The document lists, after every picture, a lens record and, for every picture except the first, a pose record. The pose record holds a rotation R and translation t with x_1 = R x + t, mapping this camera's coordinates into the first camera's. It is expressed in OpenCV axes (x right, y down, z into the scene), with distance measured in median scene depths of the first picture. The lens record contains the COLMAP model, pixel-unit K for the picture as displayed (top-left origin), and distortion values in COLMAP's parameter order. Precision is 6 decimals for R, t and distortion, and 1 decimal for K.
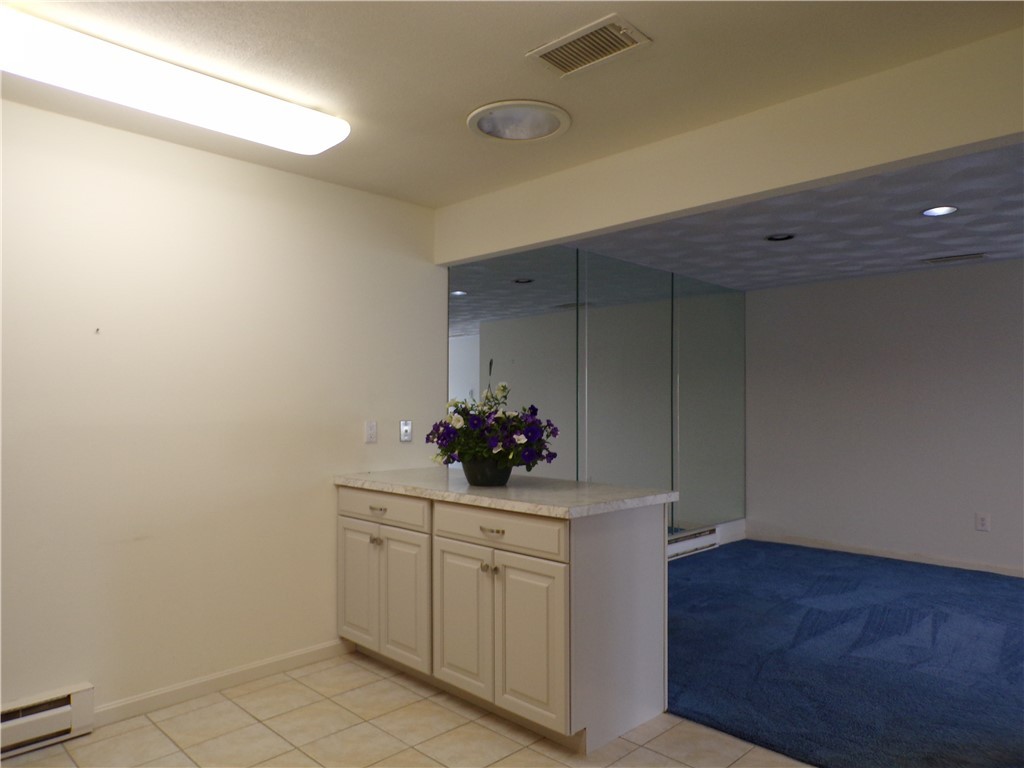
lens RADIAL K [[702.2, 0, 511.8], [0, 702.2, 402.3], [0, 0, 1]] dist [-0.025019, 0.032083]
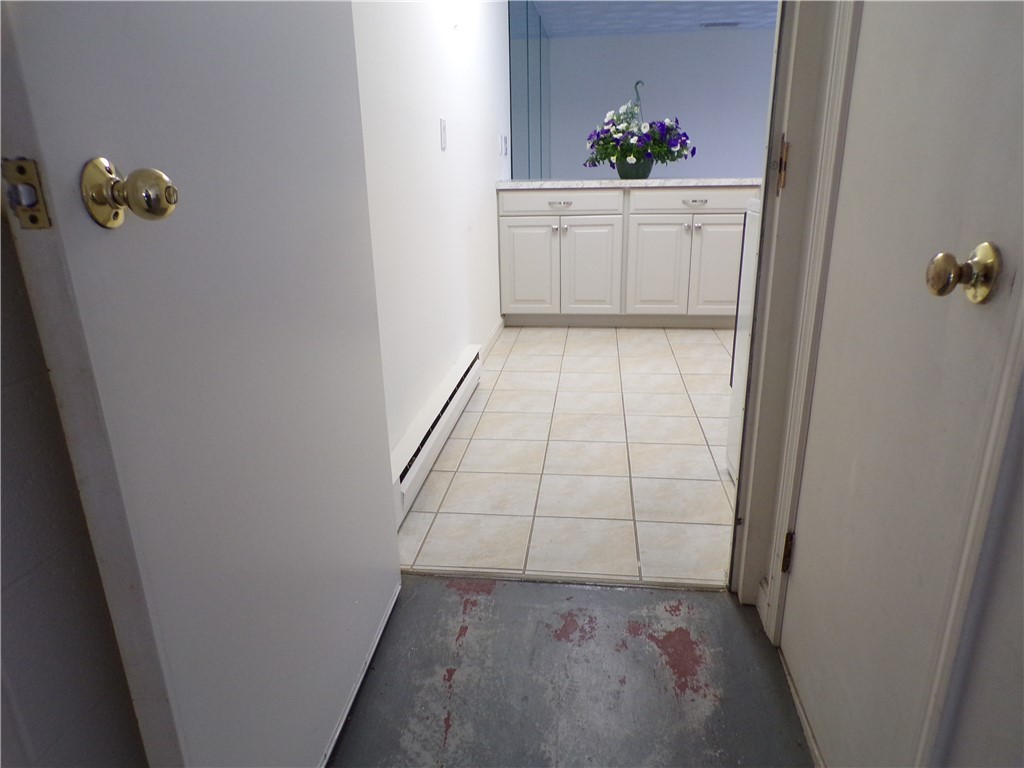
lens RADIAL K [[702.2, 0, 502.7], [0, 702.2, 376.0], [0, 0, 1]] dist [-0.025019, 0.032083]
pose [[0.796564, -0.195968, 0.571911, -1.178479], [0.018806, 0.953579, 0.300554, 0.072279], [-0.604262, -0.228655, 0.763272, 0.011465]]
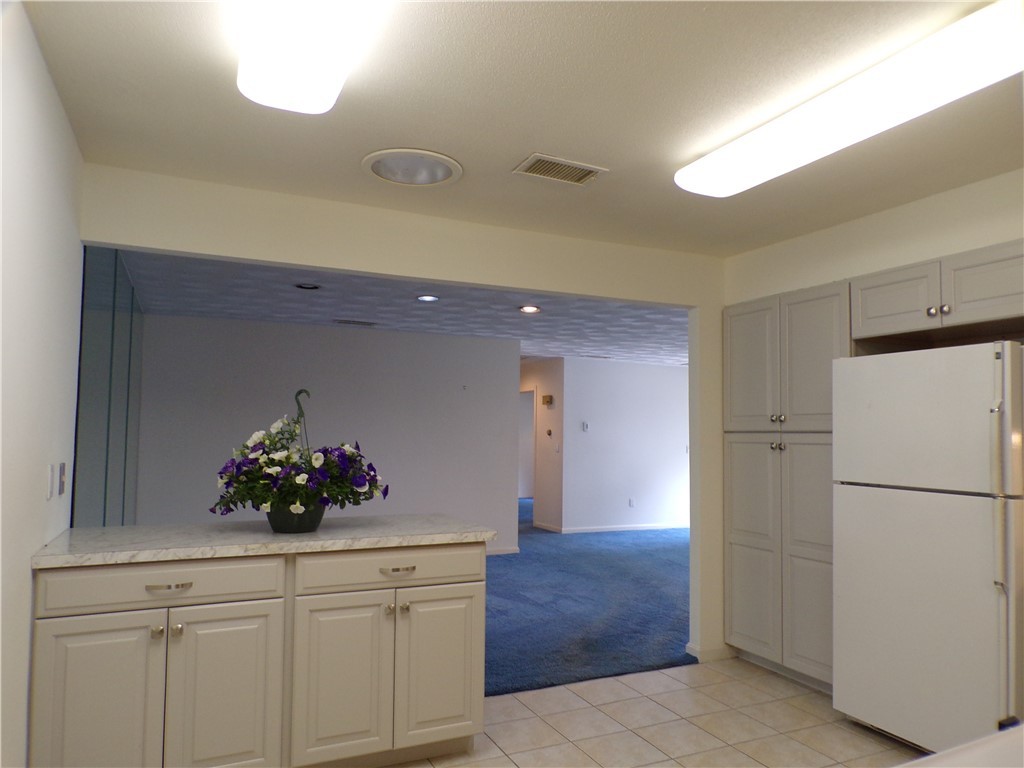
lens RADIAL K [[702.2, 0, 515.2], [0, 702.2, 396.3], [0, 0, 1]] dist [-0.025019, 0.032083]
pose [[0.344973, 0.052439, 0.937147, -0.826188], [-0.012867, 0.998609, -0.051142, -0.011701], [-0.938524, 0.005584, 0.345168, 0.458907]]
